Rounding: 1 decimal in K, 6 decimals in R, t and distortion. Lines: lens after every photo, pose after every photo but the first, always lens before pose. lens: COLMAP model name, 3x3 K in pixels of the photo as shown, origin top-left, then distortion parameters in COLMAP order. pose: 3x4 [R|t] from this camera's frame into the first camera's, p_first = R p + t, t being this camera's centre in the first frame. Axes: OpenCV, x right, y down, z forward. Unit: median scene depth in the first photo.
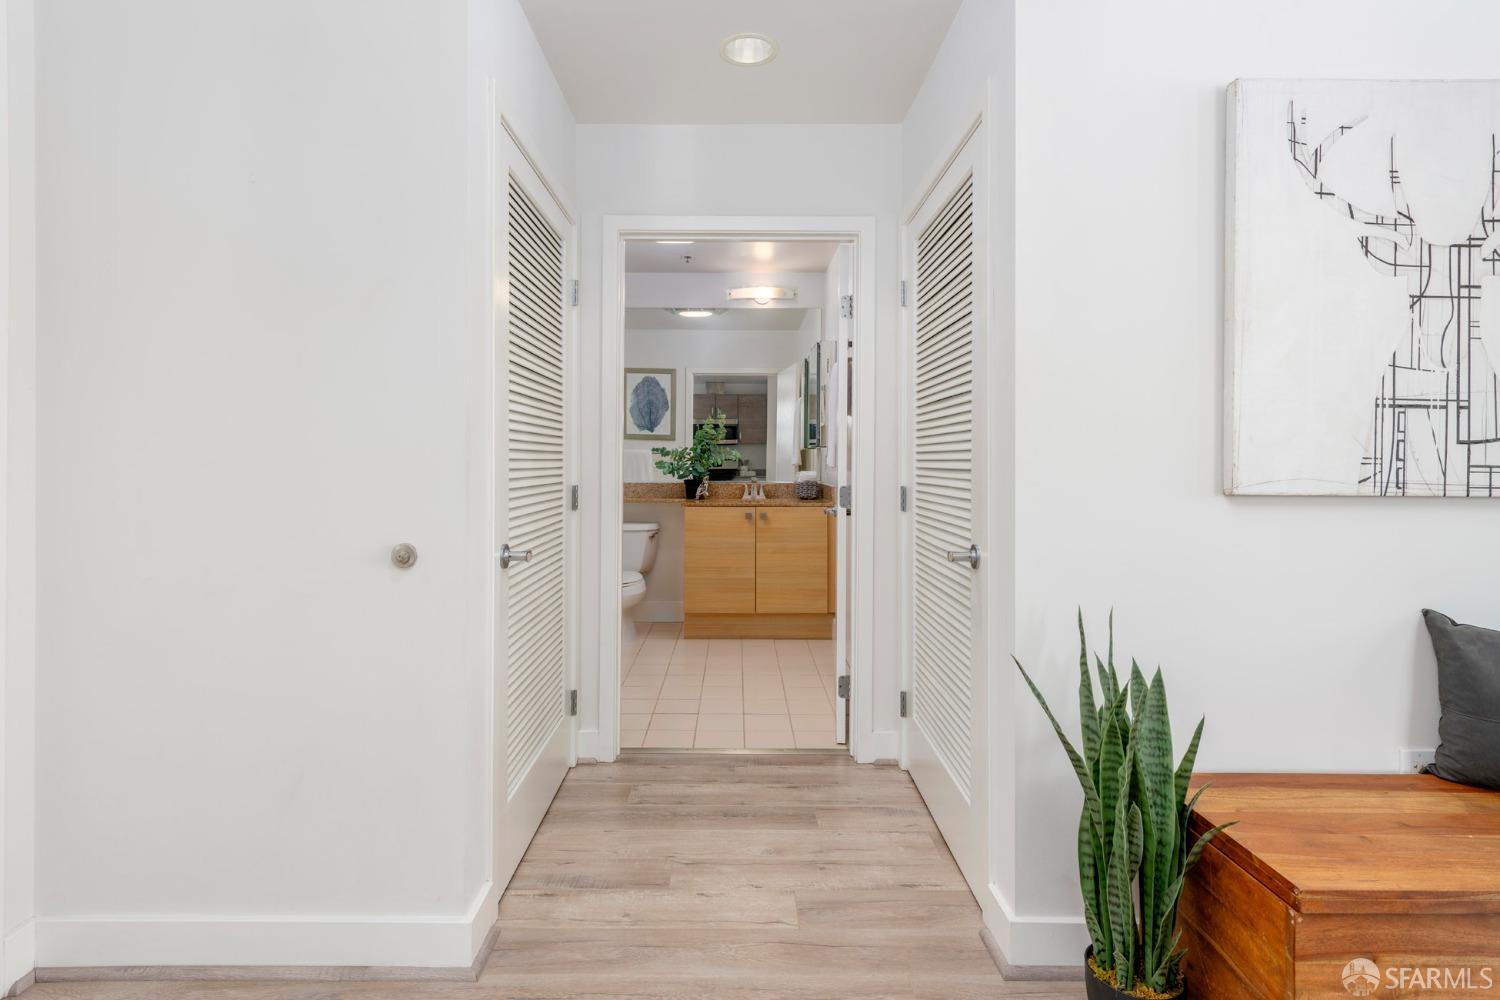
lens RADIAL K [[758.1, 0, 741.5], [0, 758.1, 465.2], [0, 0, 1]] dist [0.005537, 0.000658]
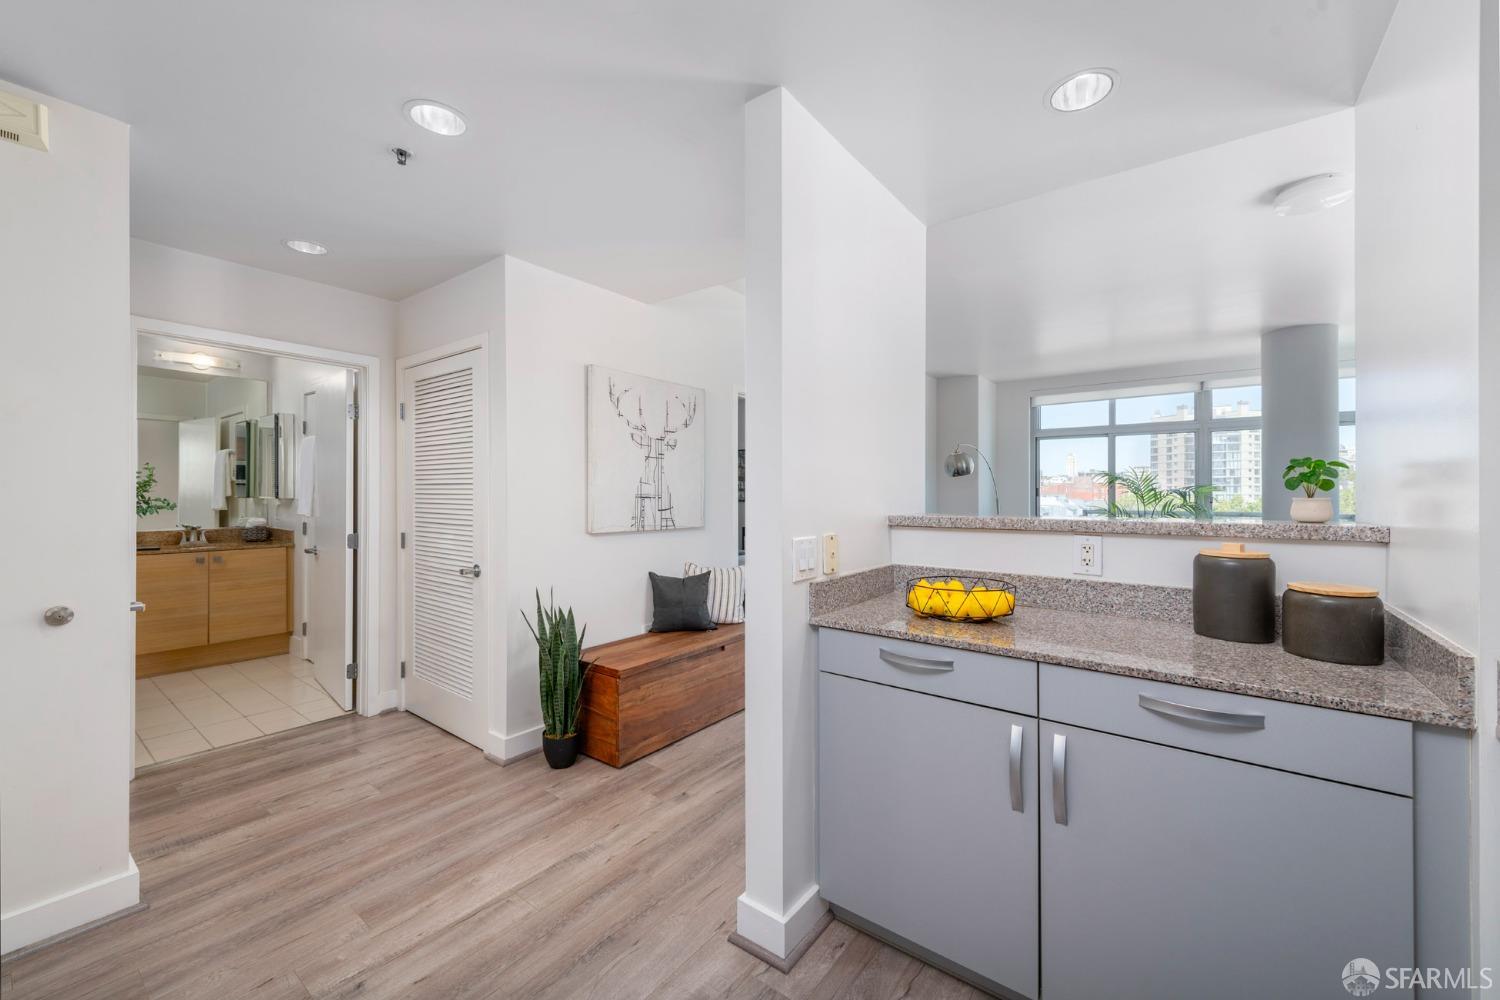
lens RADIAL K [[575.8, 0, 750.0], [0, 575.8, 500.0], [0, 0, 1]] dist [0.000431, -0.000002]
pose [[0.607872, -0.008162, 0.793993, -0.510585], [0.002295, 0.999961, 0.008523, -0.083700], [-0.794031, -0.003358, 0.607868, -0.527592]]
